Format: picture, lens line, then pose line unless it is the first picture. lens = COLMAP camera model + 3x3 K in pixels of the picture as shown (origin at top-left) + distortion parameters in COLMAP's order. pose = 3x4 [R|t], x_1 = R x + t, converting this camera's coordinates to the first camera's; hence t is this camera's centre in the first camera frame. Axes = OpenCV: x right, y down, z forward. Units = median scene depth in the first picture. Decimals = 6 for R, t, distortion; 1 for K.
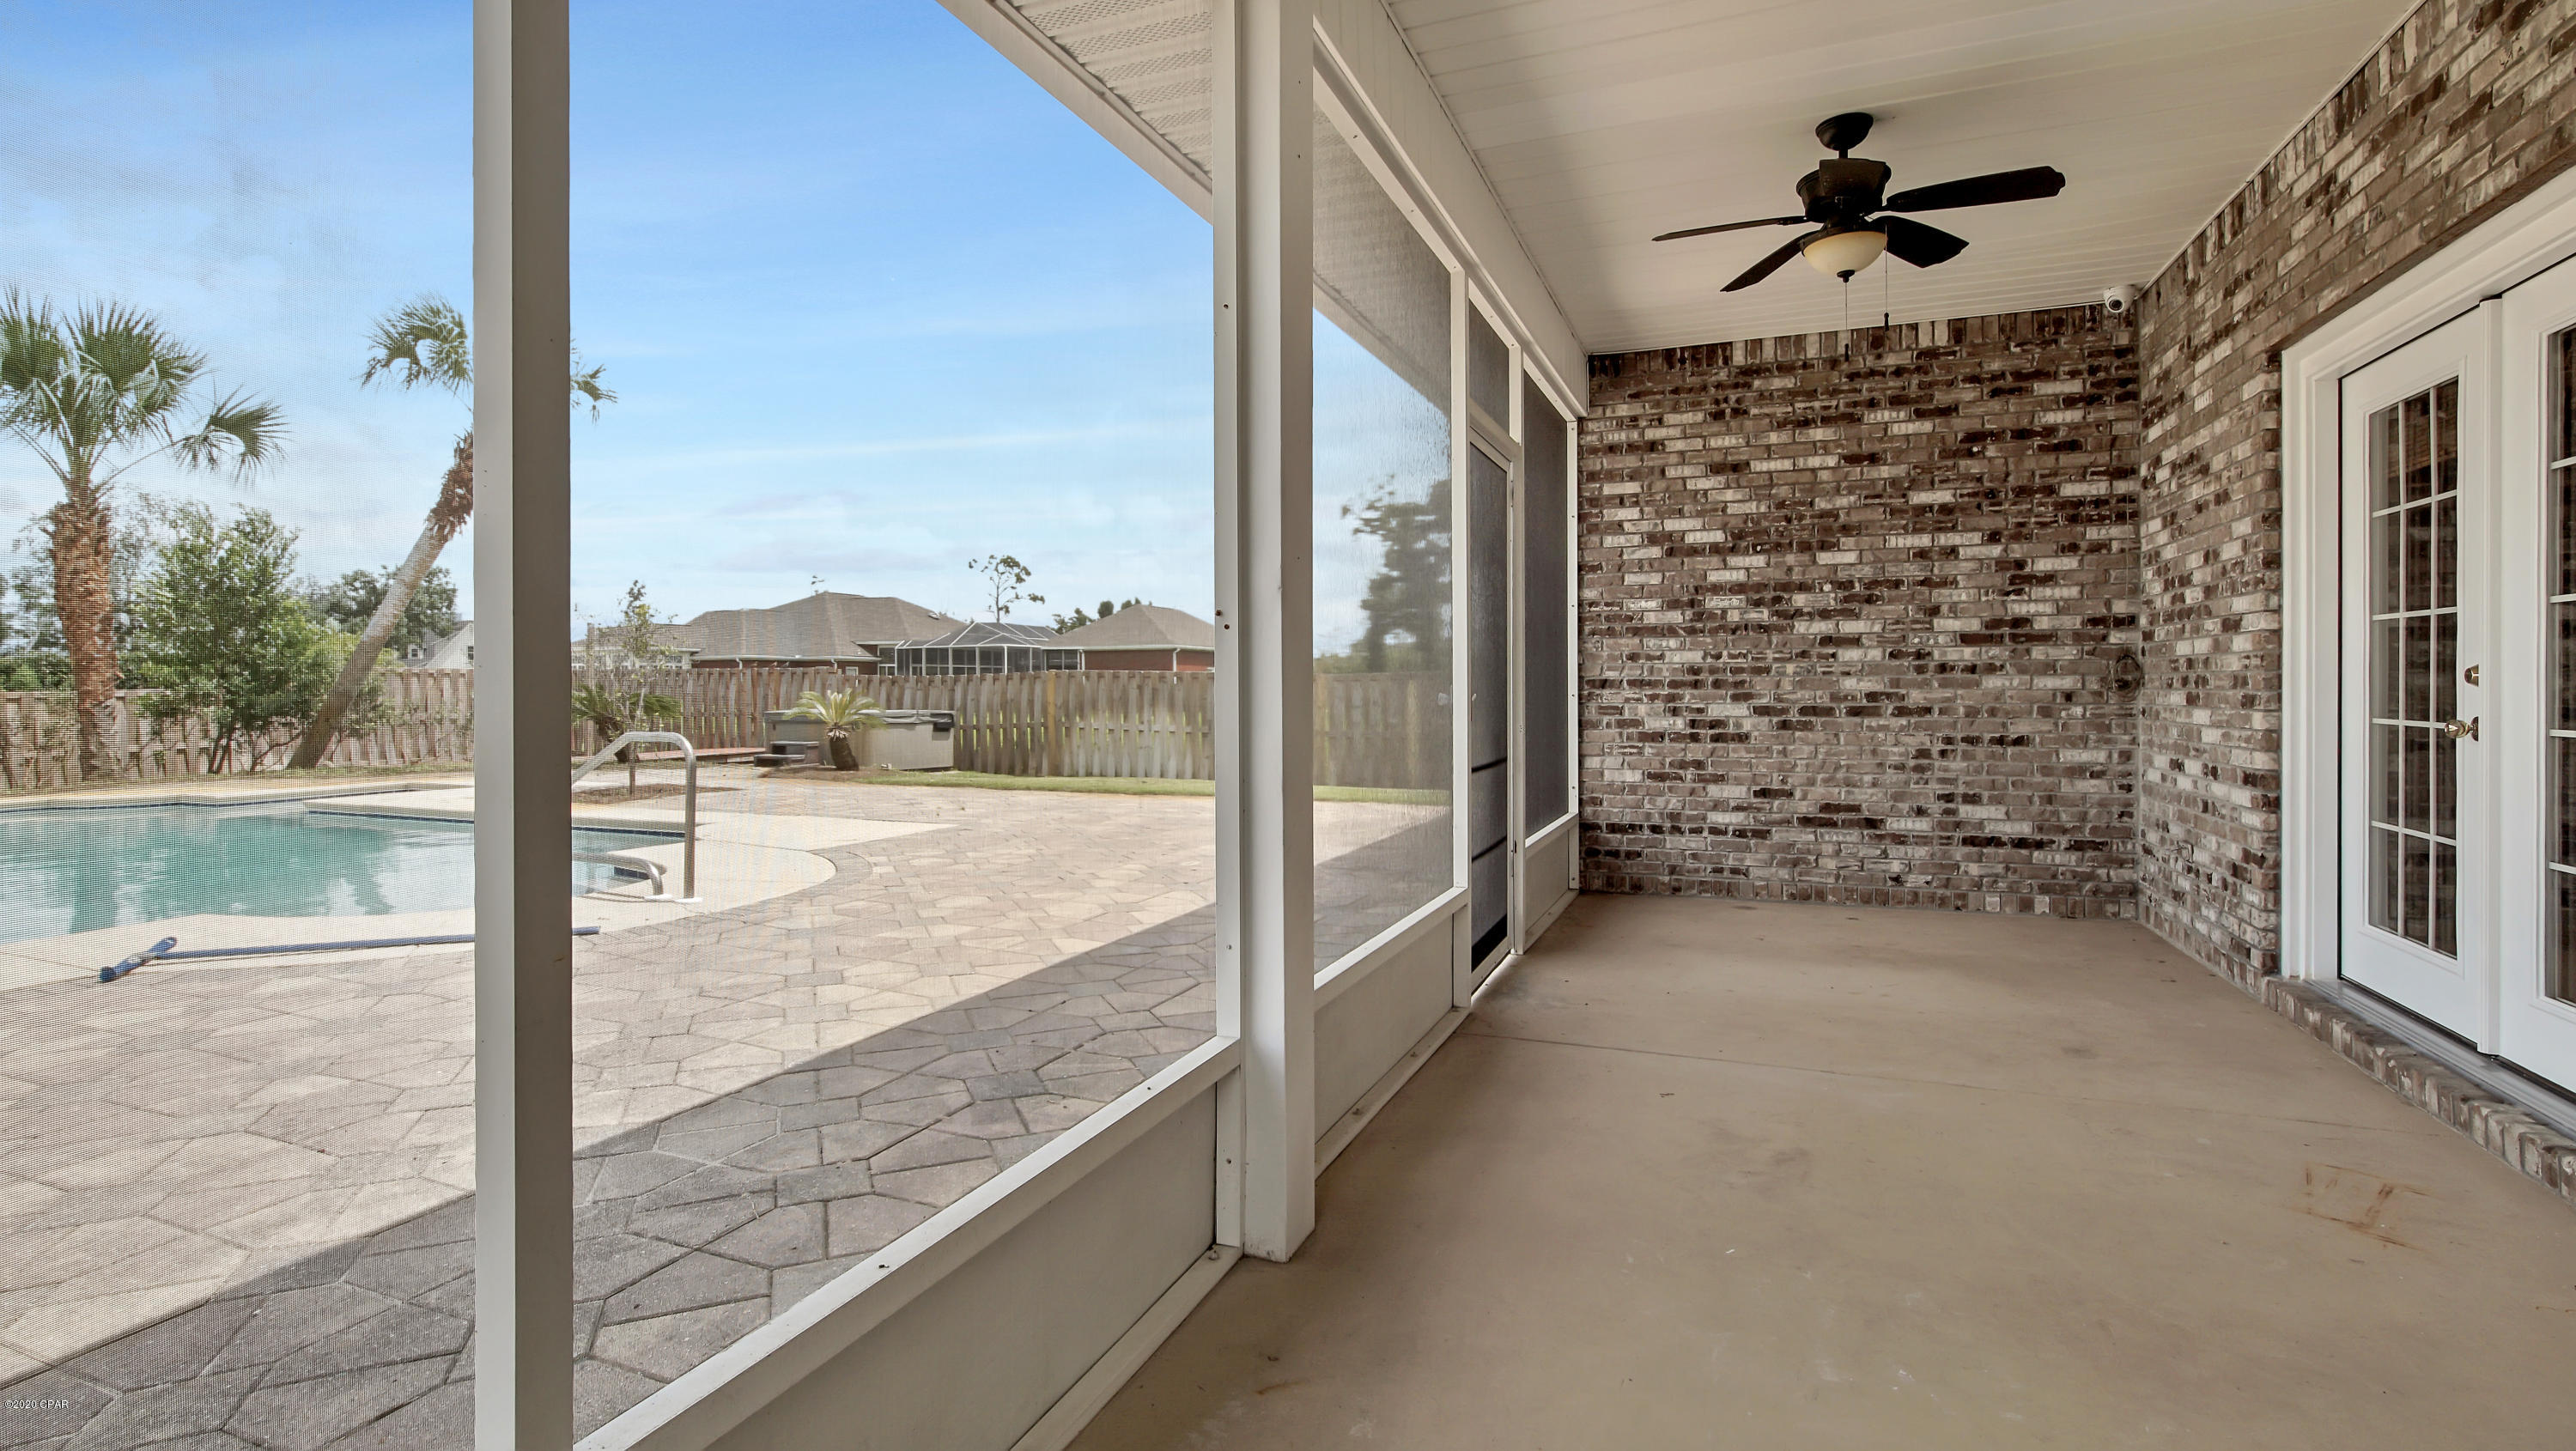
lens RADIAL K [[1198.6, 0, 1291.4], [0, 1198.6, 692.4], [0, 0, 1]] dist [-0.003120, 0.012524]
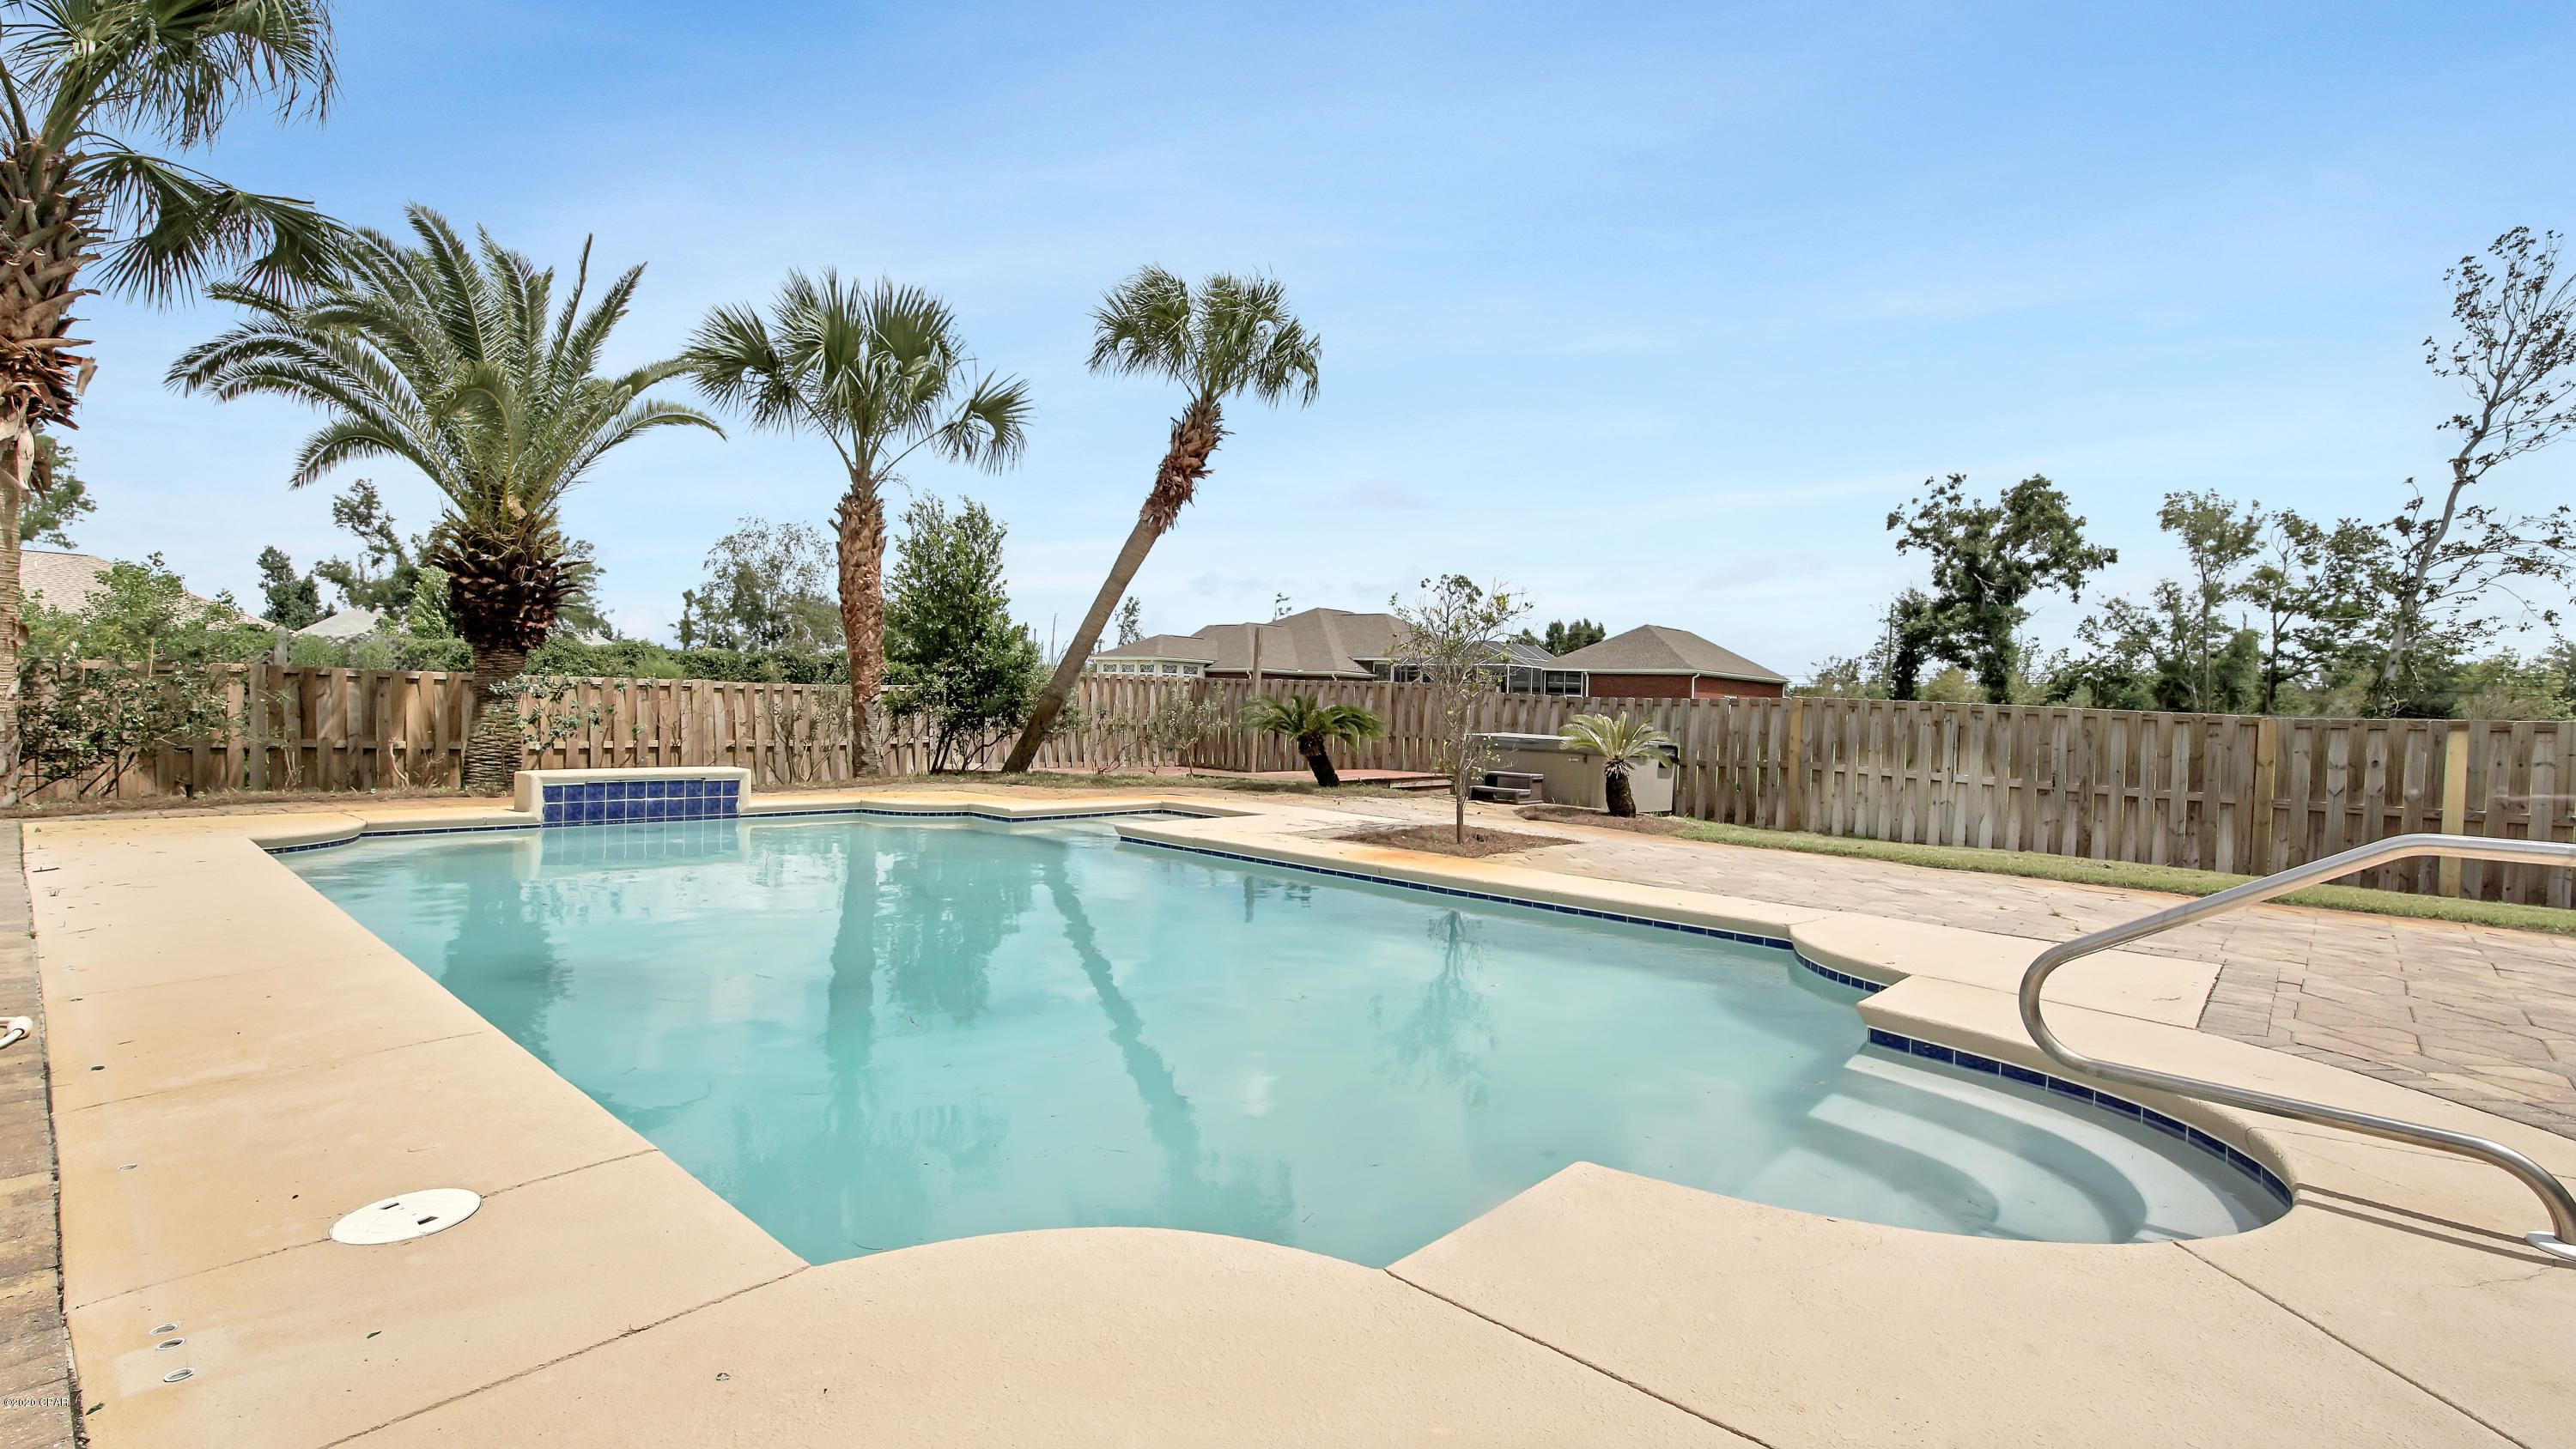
lens RADIAL K [[1198.5, 0, 1291.4], [0, 1198.5, 691.4], [0, 0, 1]] dist [-0.003120, 0.012524]
pose [[0.941993, 0.033234, -0.333983, -0.257923], [-0.039751, 0.999129, -0.012694, 0.001317], [0.333271, 0.025234, 0.942493, 0.152440]]
